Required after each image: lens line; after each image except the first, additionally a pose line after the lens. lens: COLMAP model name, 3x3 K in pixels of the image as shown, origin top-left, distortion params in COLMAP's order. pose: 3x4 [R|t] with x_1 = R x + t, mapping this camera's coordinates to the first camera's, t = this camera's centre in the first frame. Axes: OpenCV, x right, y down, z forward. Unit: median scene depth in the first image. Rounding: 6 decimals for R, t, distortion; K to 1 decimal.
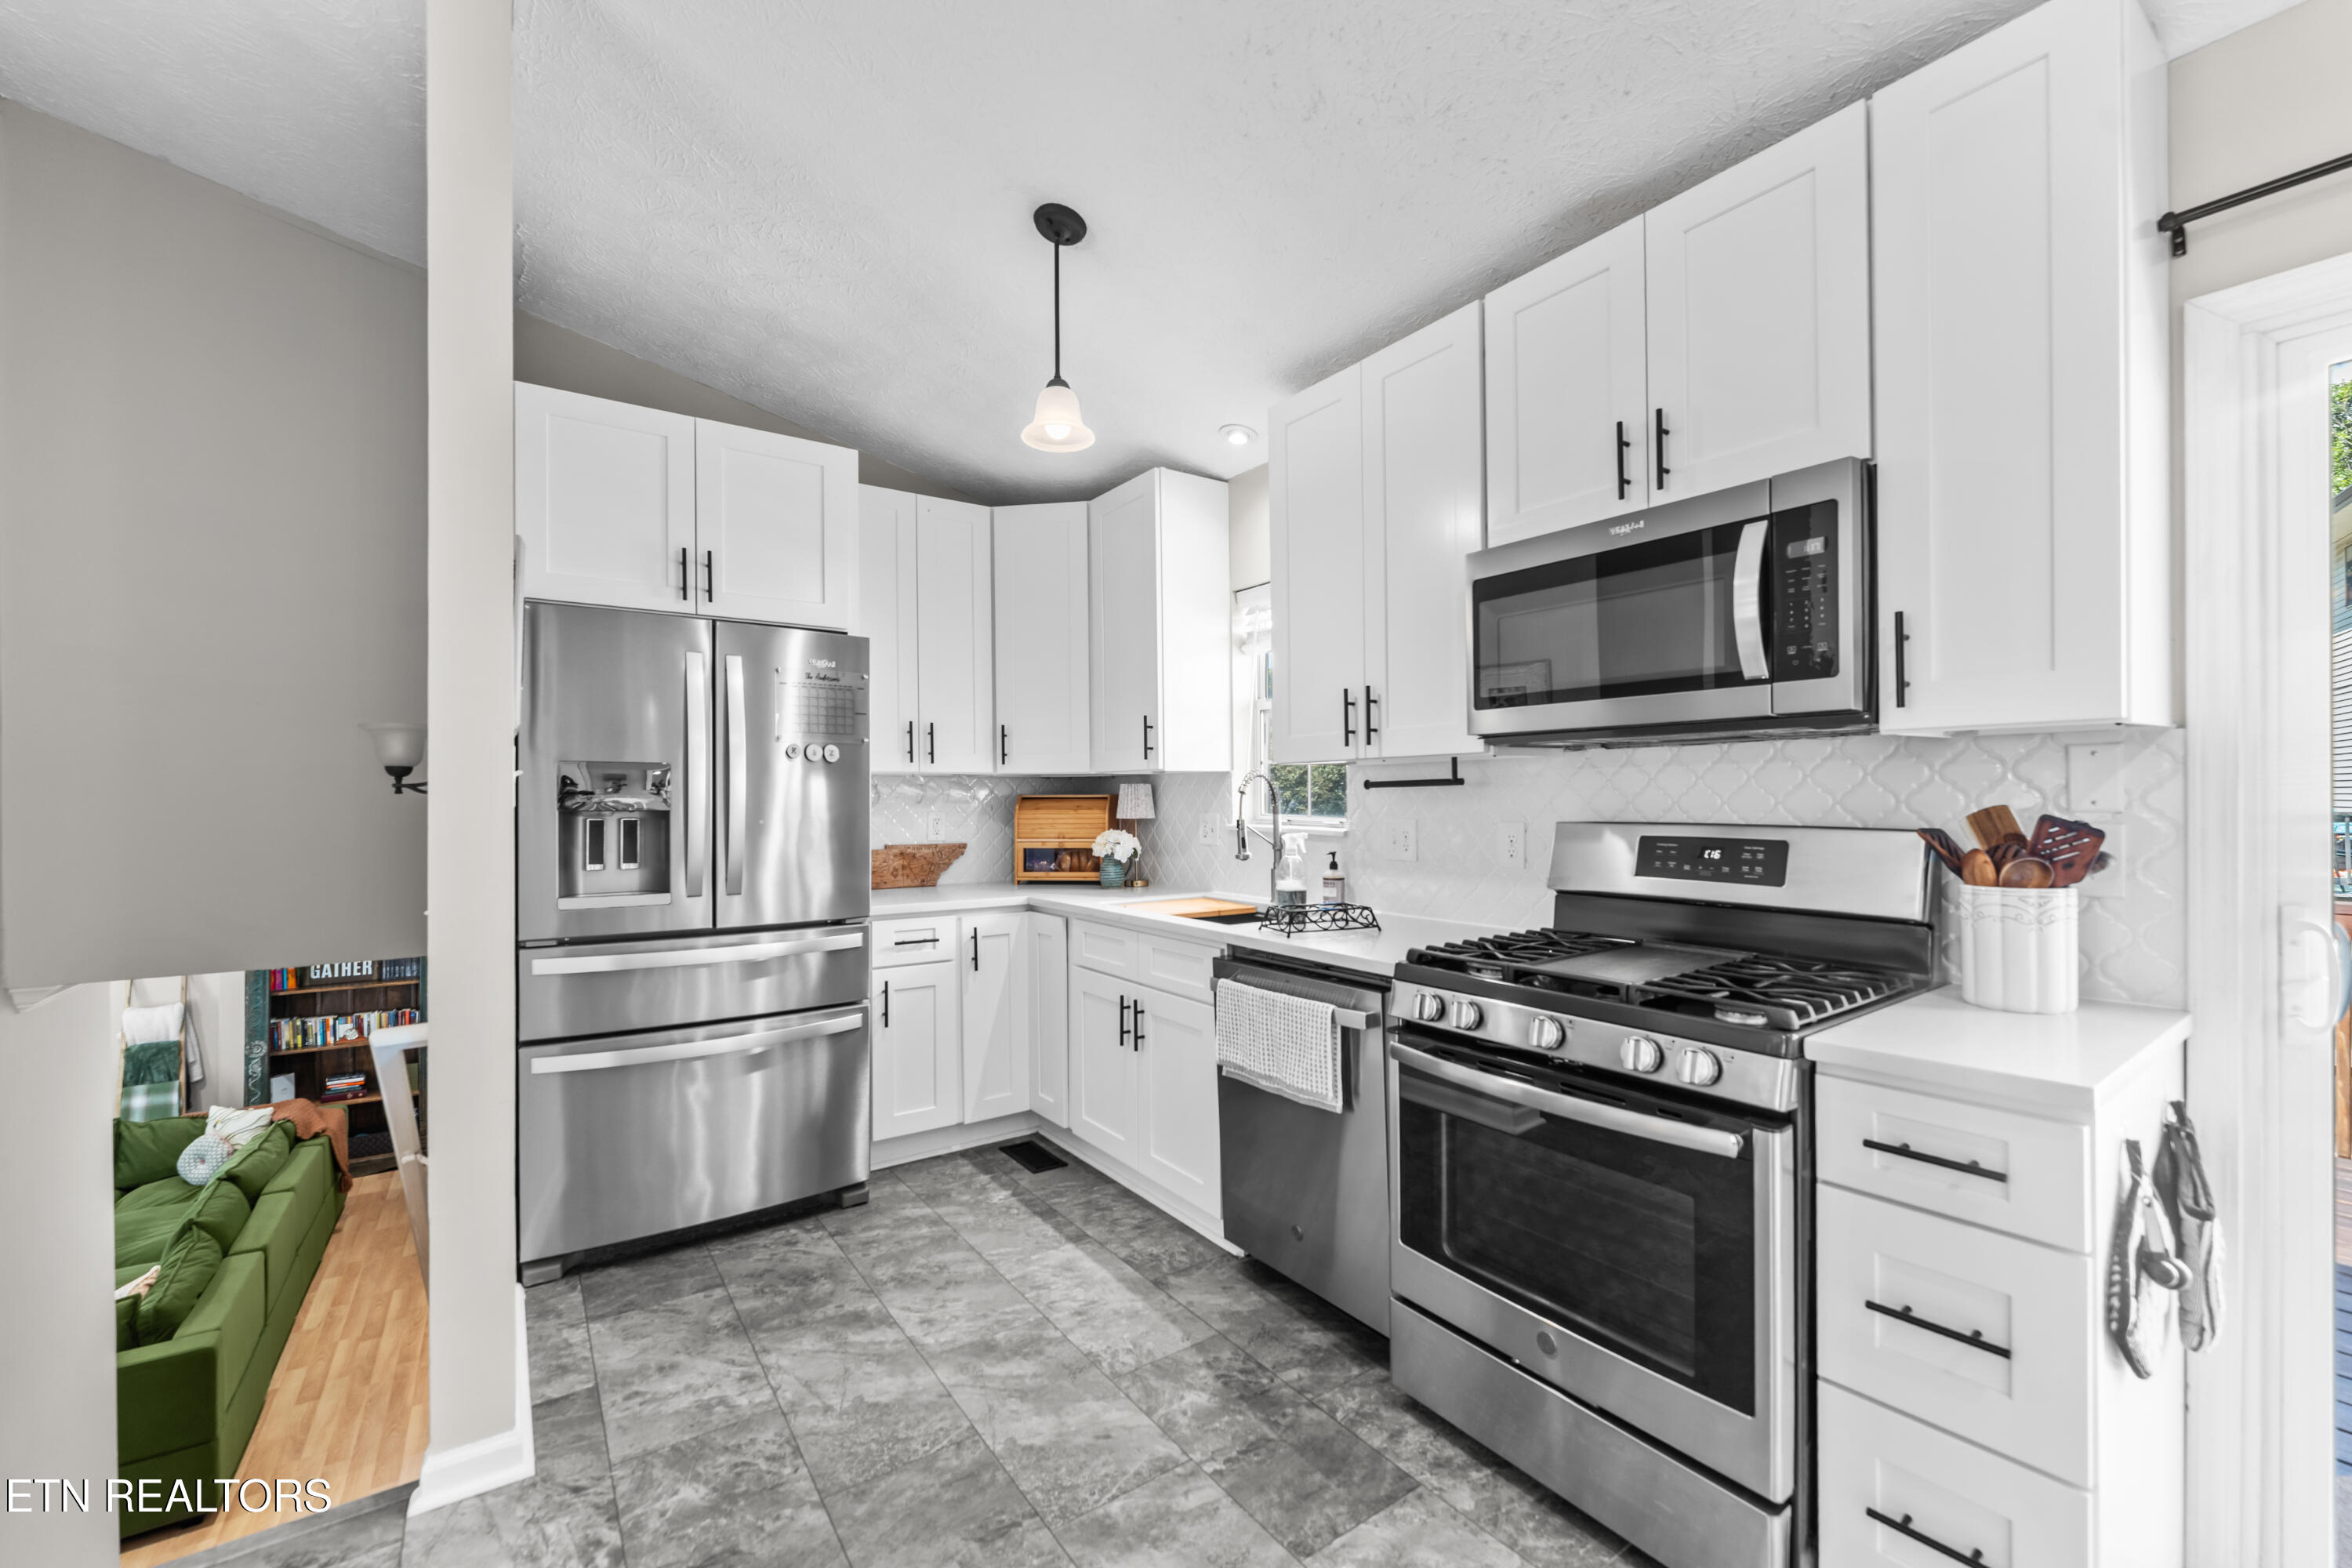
lens RADIAL K [[946.8, 0, 1175.5], [0, 946.8, 802.3], [0, 0, 1]] dist [-0.000993, 0.000012]
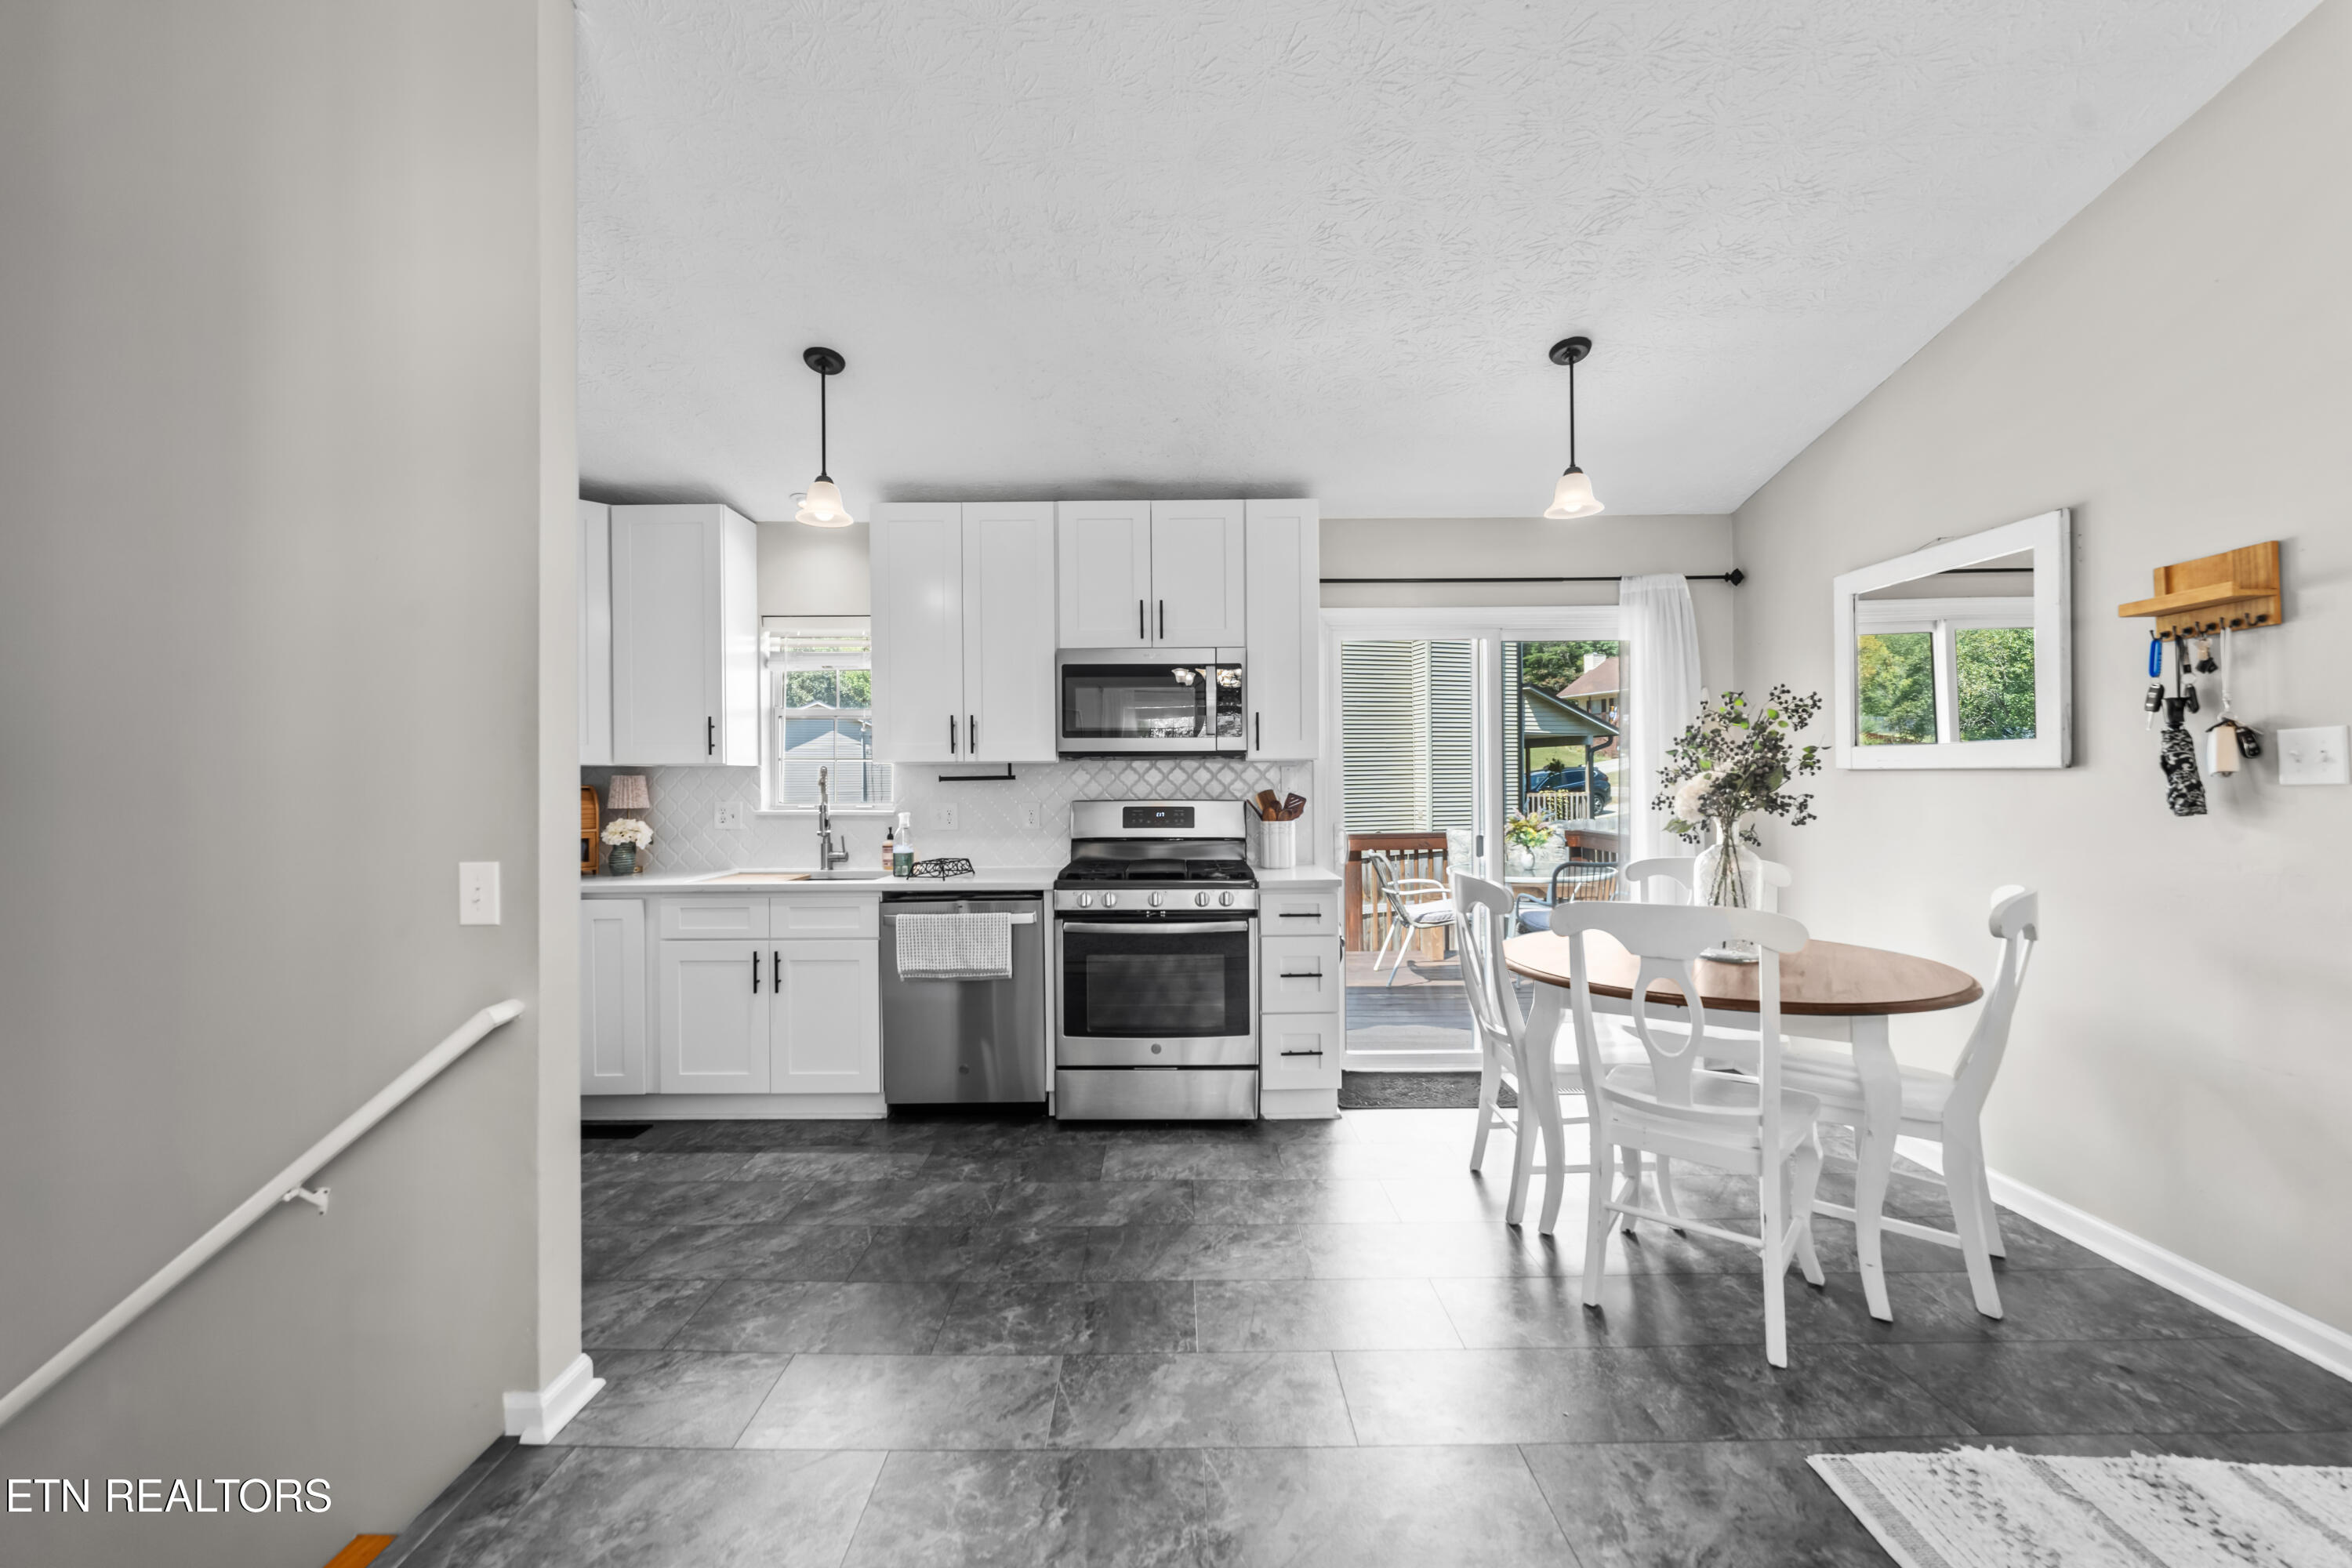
lens RADIAL K [[931.4, 0, 1169.2], [0, 931.4, 781.2], [0, 0, 1]] dist [0.000850, 0.000058]
pose [[0.581735, 0.004630, 0.813365, -0.968981], [0.007443, 0.999912, -0.011015, 0.004516], [-0.813345, 0.012462, 0.581649, -0.170016]]
